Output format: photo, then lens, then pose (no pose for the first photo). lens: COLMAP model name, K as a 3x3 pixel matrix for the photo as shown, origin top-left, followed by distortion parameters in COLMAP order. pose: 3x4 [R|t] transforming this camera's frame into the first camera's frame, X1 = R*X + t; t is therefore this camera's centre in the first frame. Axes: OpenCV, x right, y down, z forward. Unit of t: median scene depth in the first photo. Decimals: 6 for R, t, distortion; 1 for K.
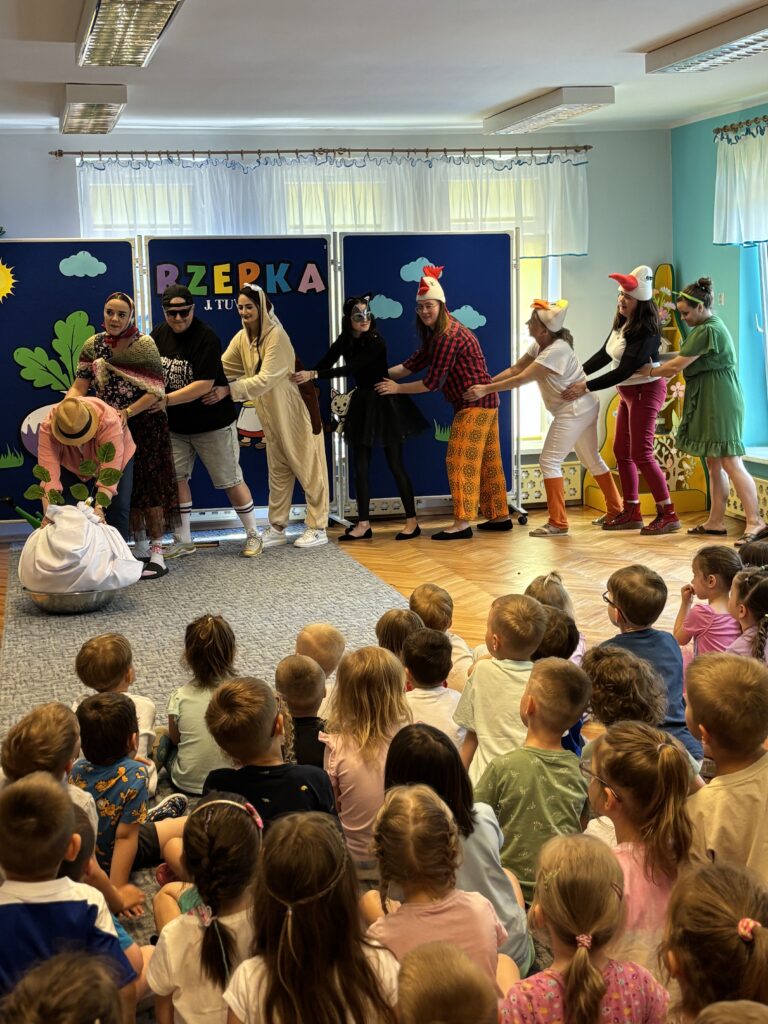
lens RADIAL K [[1487.0, 0, 384.1], [0, 1487.0, 514.6], [0, 0, 1]] dist [-0.034060, 0.000000]
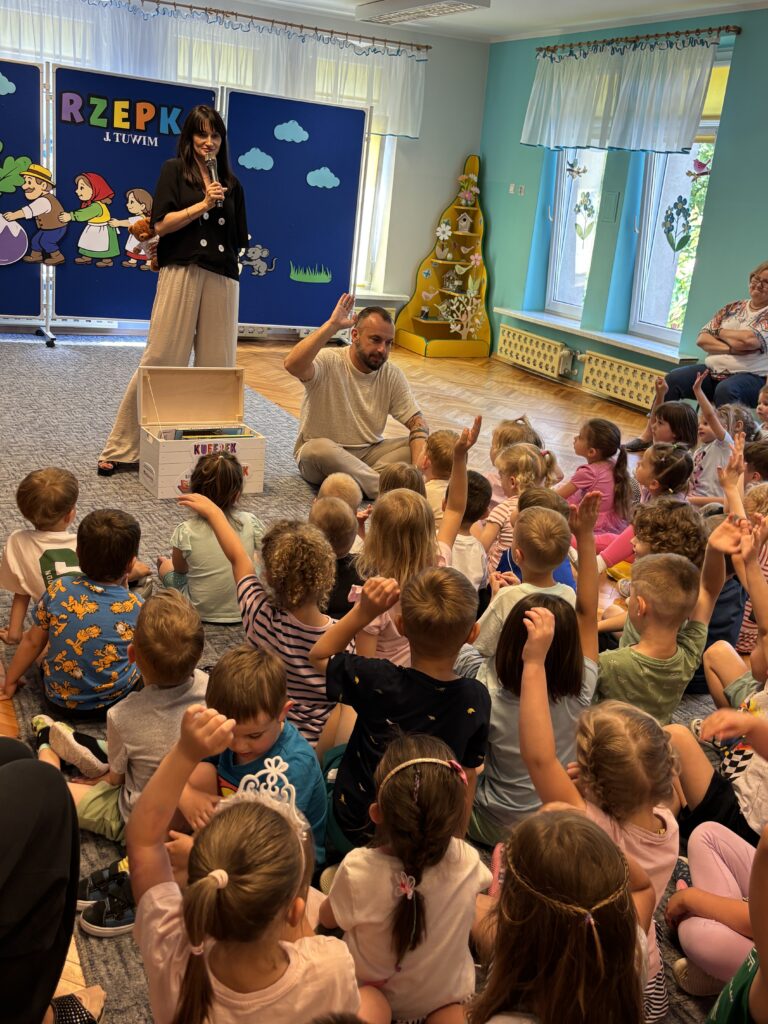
lens RADIAL K [[1031.9, 0, 384.0], [0, 1031.9, 509.3], [0, 0, 1]] dist [-0.046413, 0.000000]
pose [[0.963438, 0.049840, 0.263256, -0.103809], [-0.093095, 0.983600, 0.154483, -0.003105], [-0.251239, -0.173342, 0.952277, 0.161693]]
